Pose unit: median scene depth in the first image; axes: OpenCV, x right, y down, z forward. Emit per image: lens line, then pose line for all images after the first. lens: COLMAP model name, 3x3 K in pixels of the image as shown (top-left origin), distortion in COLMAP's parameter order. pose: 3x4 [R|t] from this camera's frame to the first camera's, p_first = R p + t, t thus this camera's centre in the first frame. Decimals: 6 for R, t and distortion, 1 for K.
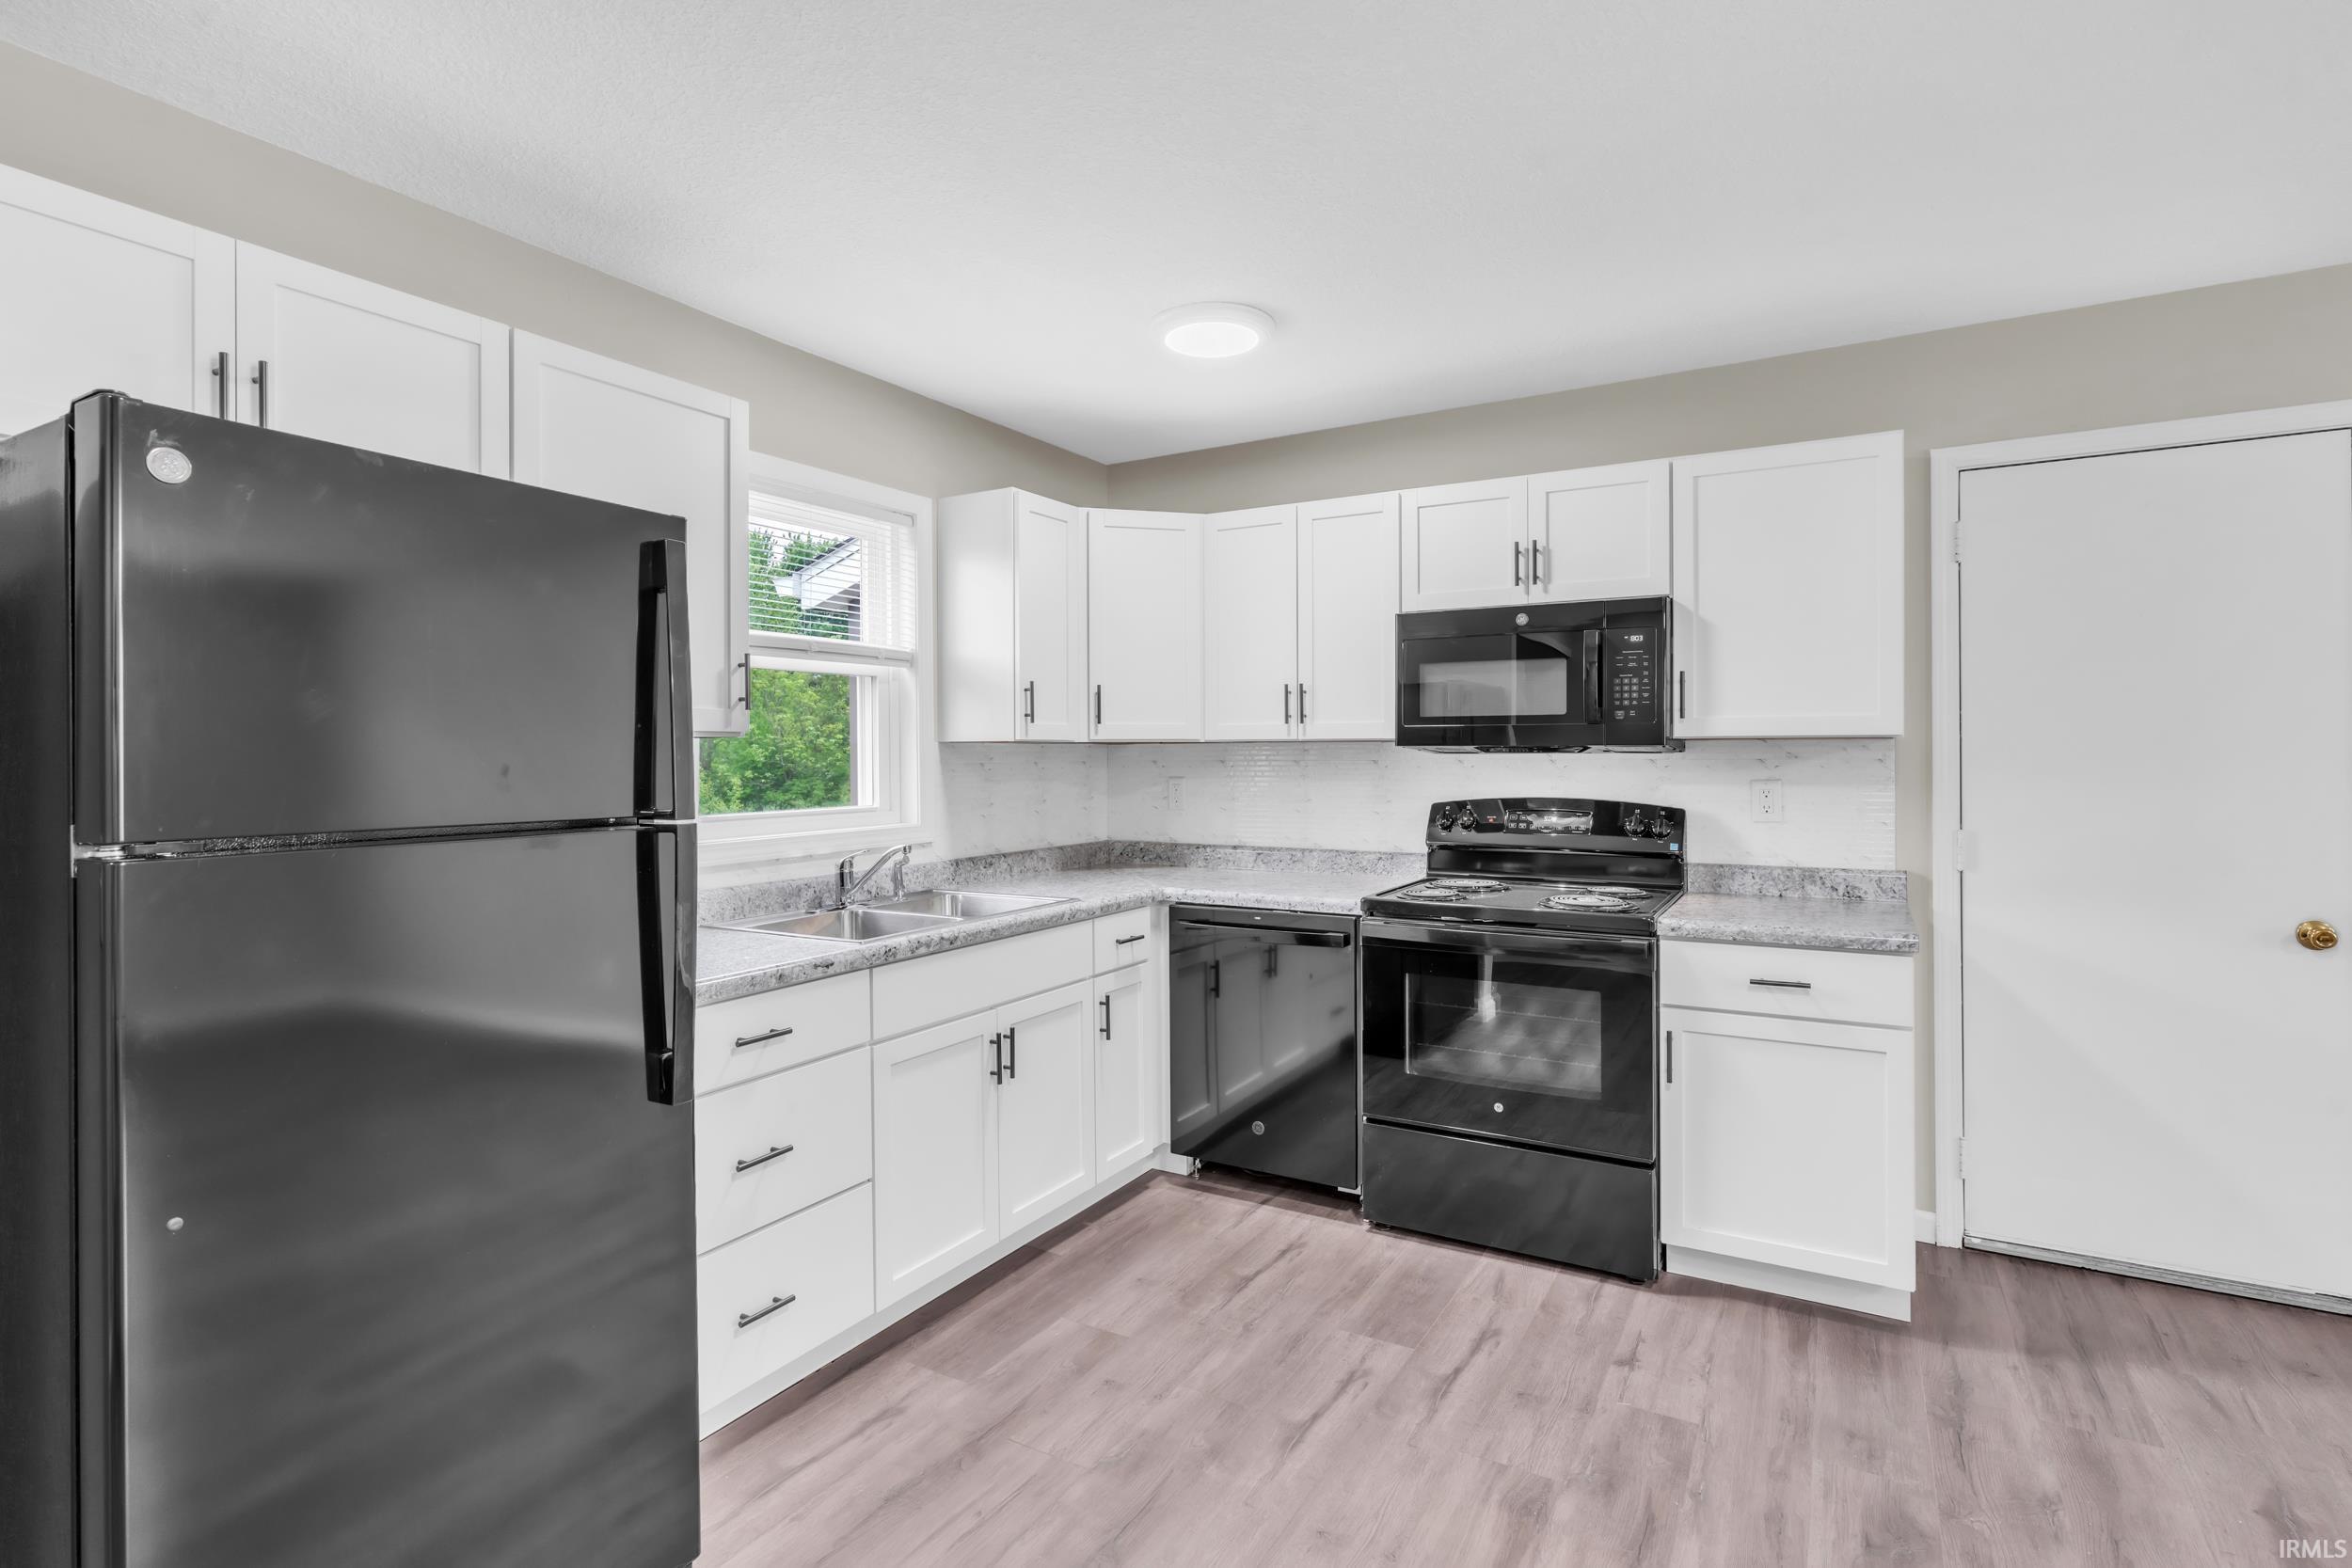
lens RADIAL K [[1120.5, 0, 1227.1], [0, 1120.5, 755.7], [0, 0, 1]] dist [-0.006864, -0.000201]
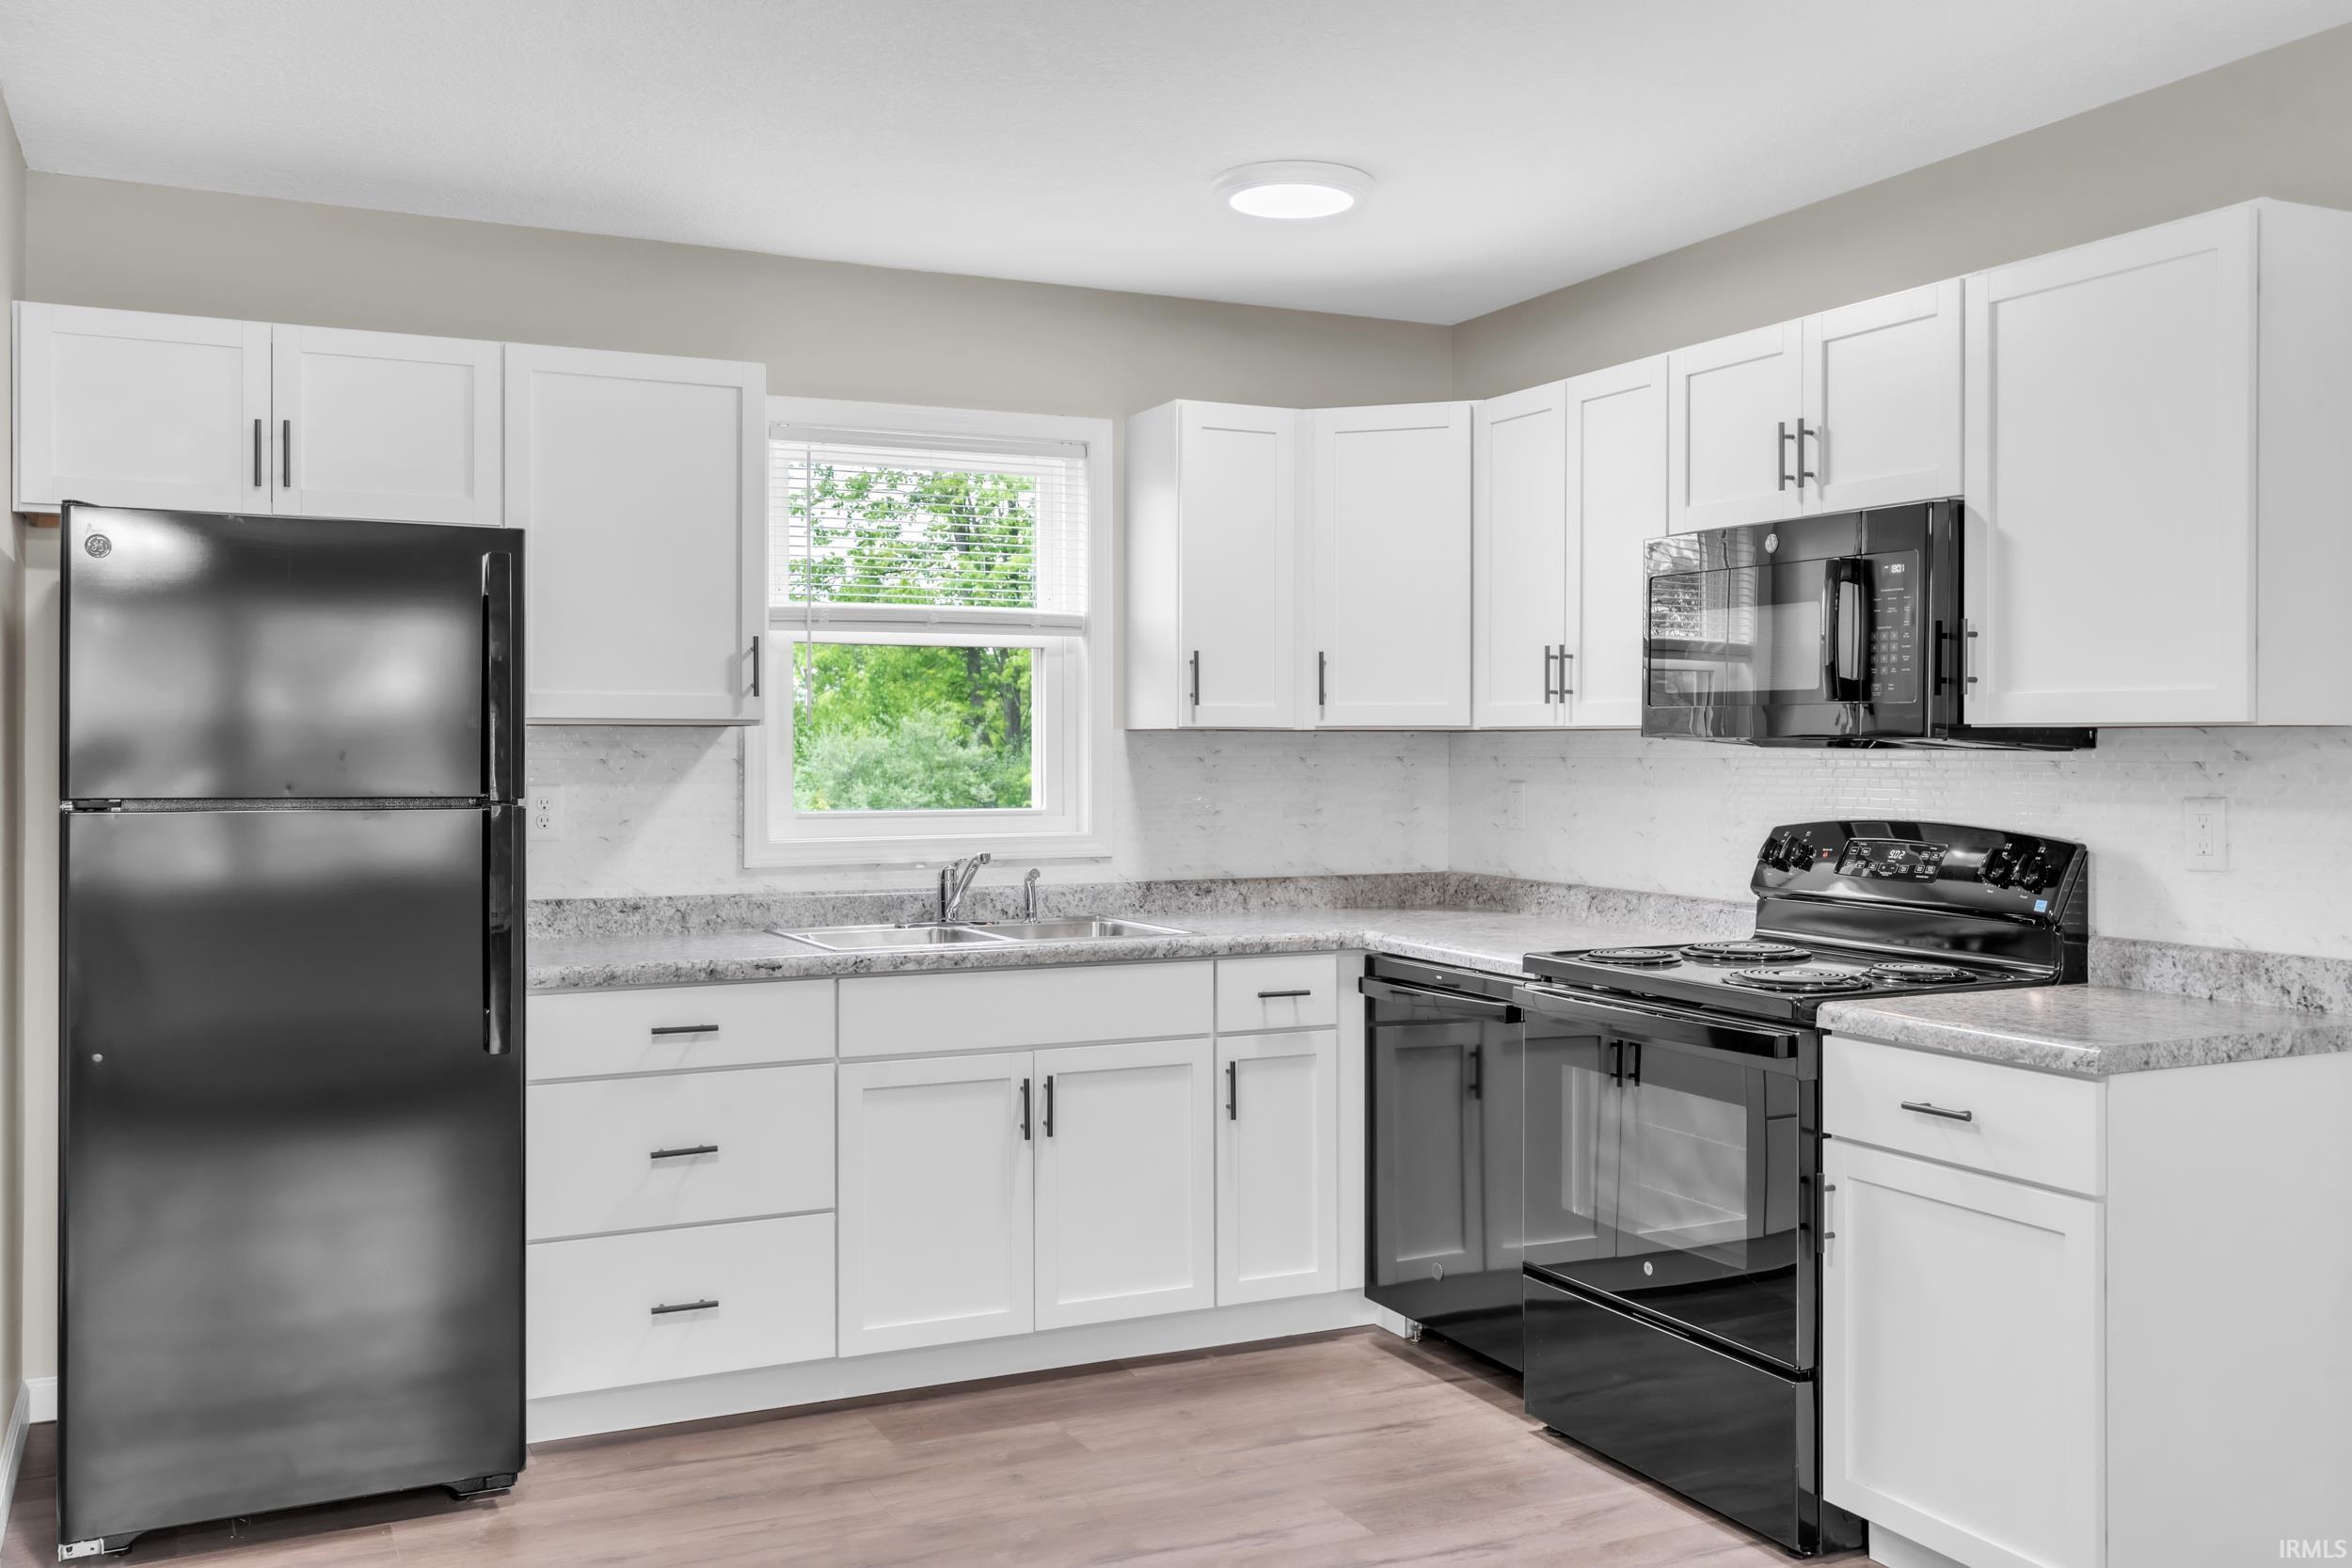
lens RADIAL K [[2047.9, 0, 1261.7], [0, 2047.9, 756.8], [0, 0, 1]] dist [-0.002338, -0.000605]
pose [[0.837509, 0.009237, -0.546345, 0.664004], [-0.006936, 0.999956, 0.006273, -0.002959], [0.546379, -0.001464, 0.837537, -0.157079]]
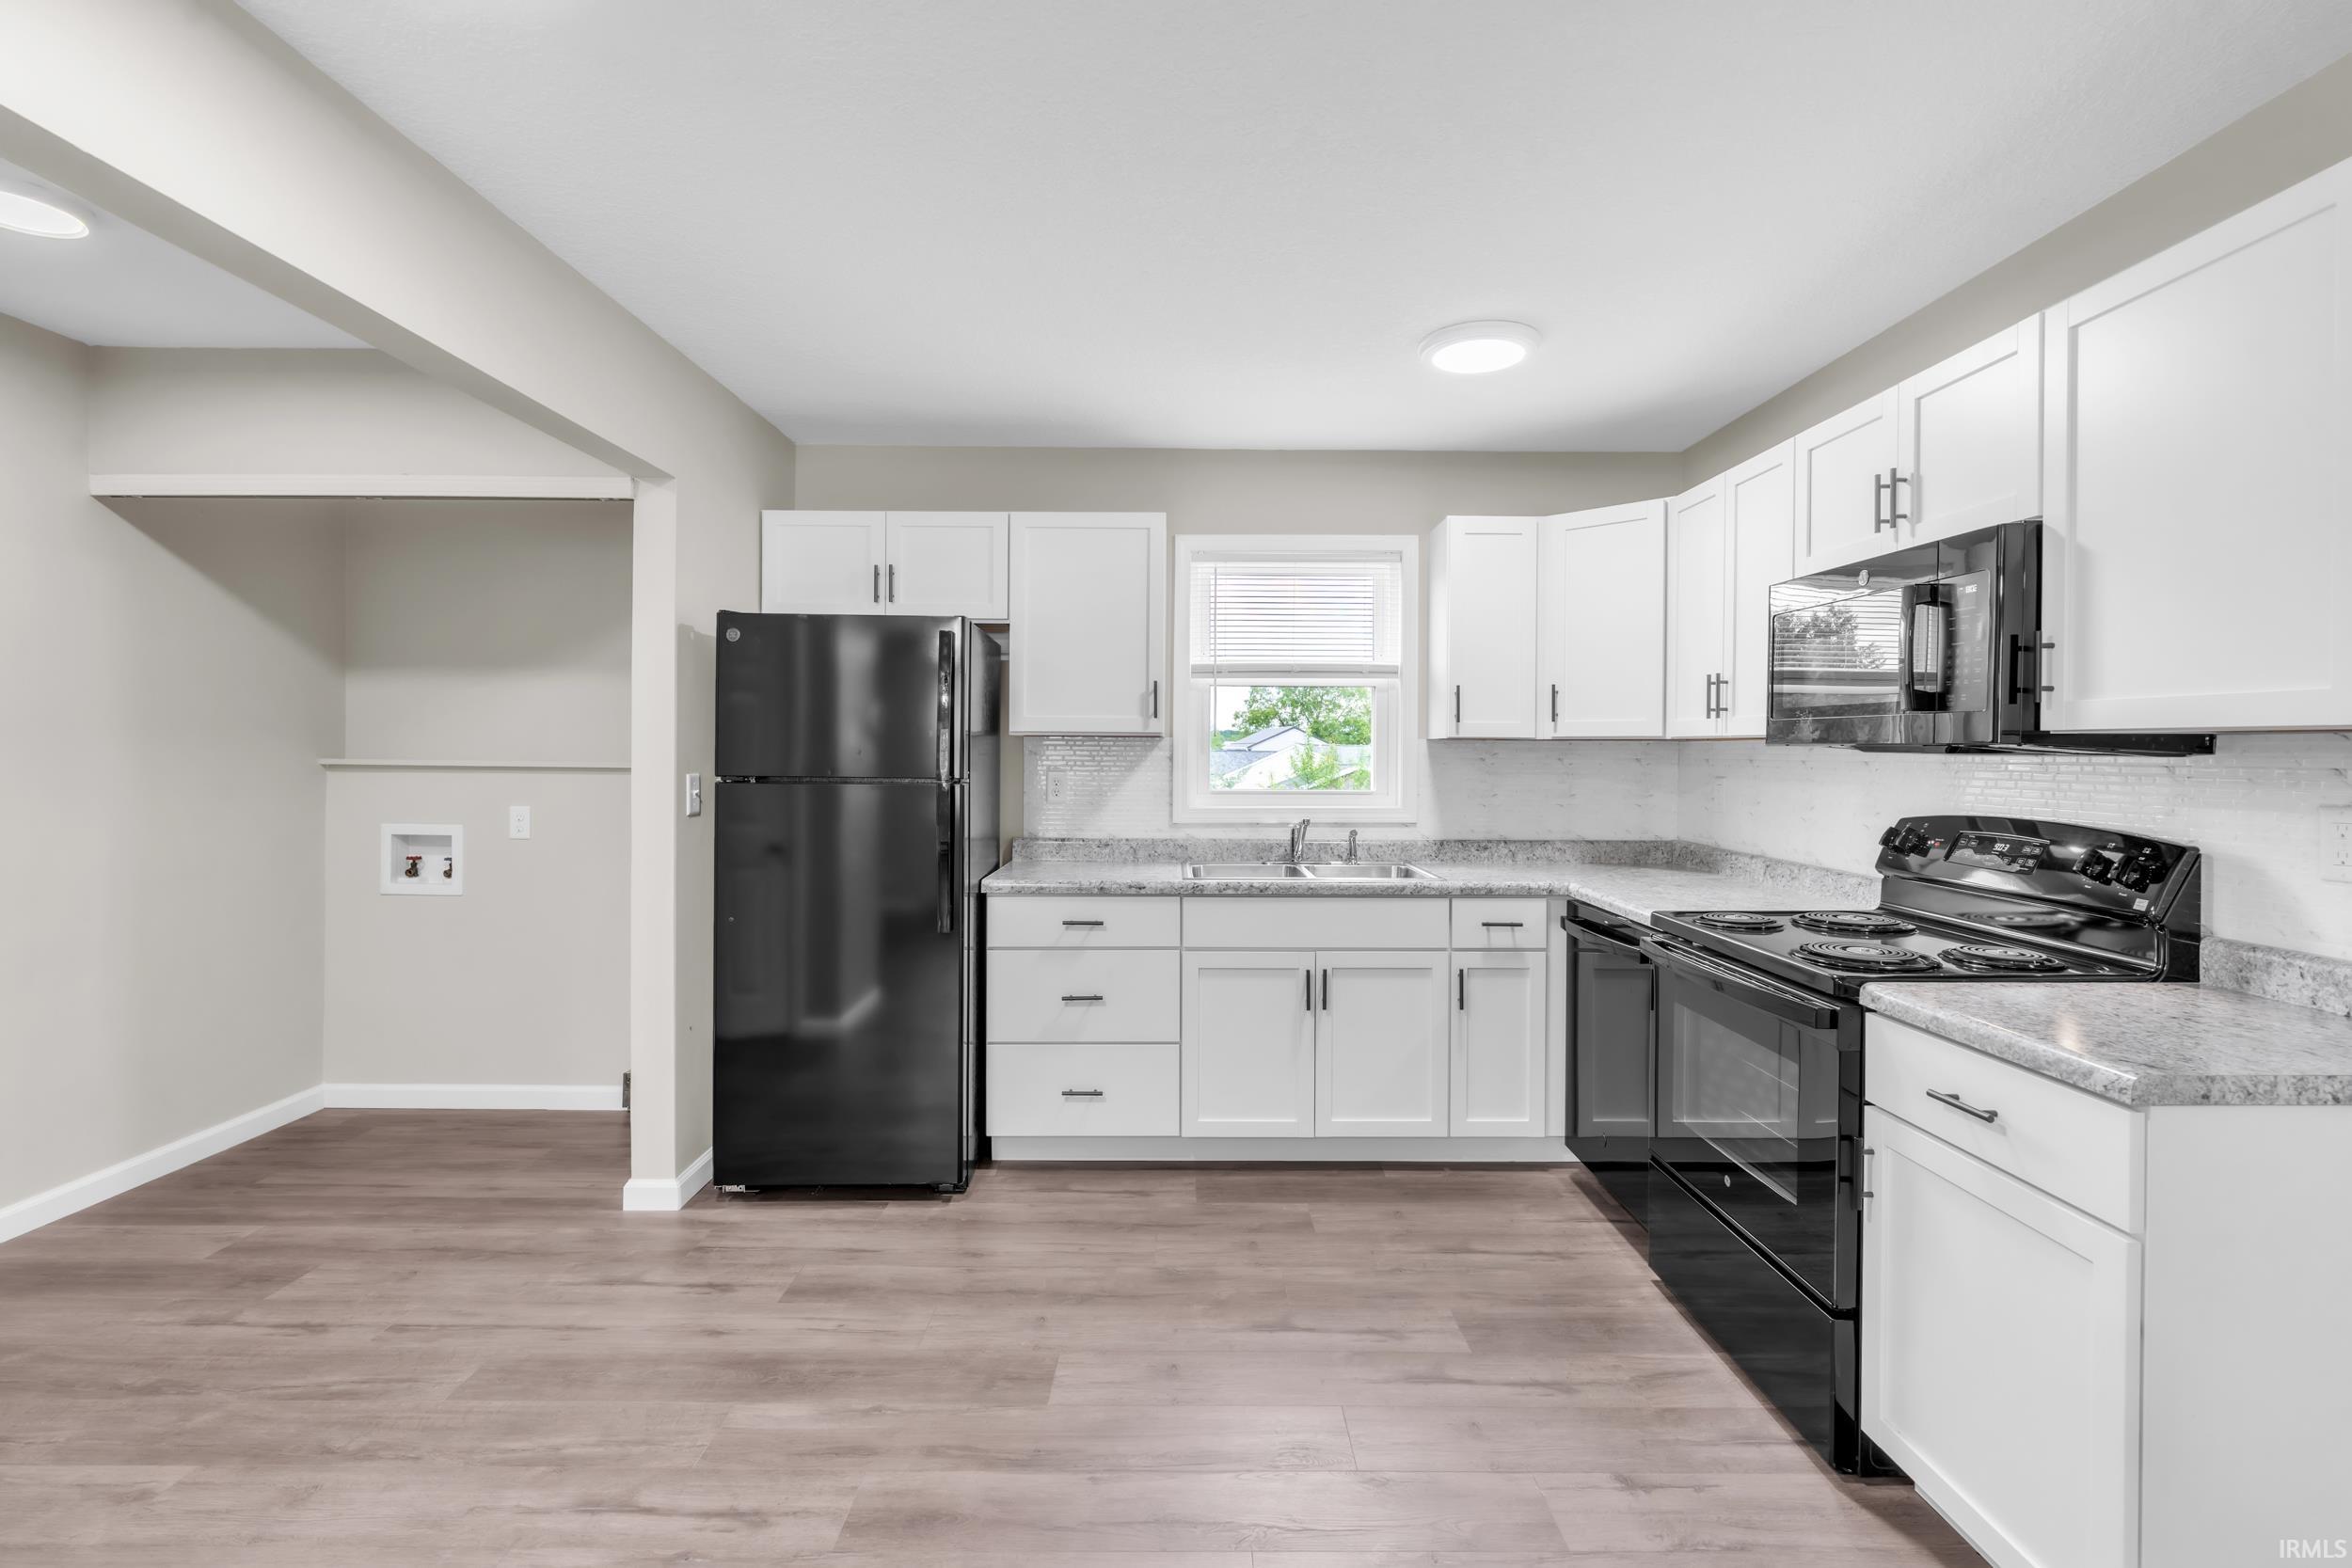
lens RADIAL K [[1073.5, 0, 1199.8], [0, 1073.5, 760.6], [0, 0, 1]] dist [-0.021440, 0.007988]
pose [[0.505687, 0.016355, -0.862562, 0.660046], [-0.009984, 0.999864, 0.013105, -0.002201], [0.862660, 0.001985, 0.505781, 0.243647]]
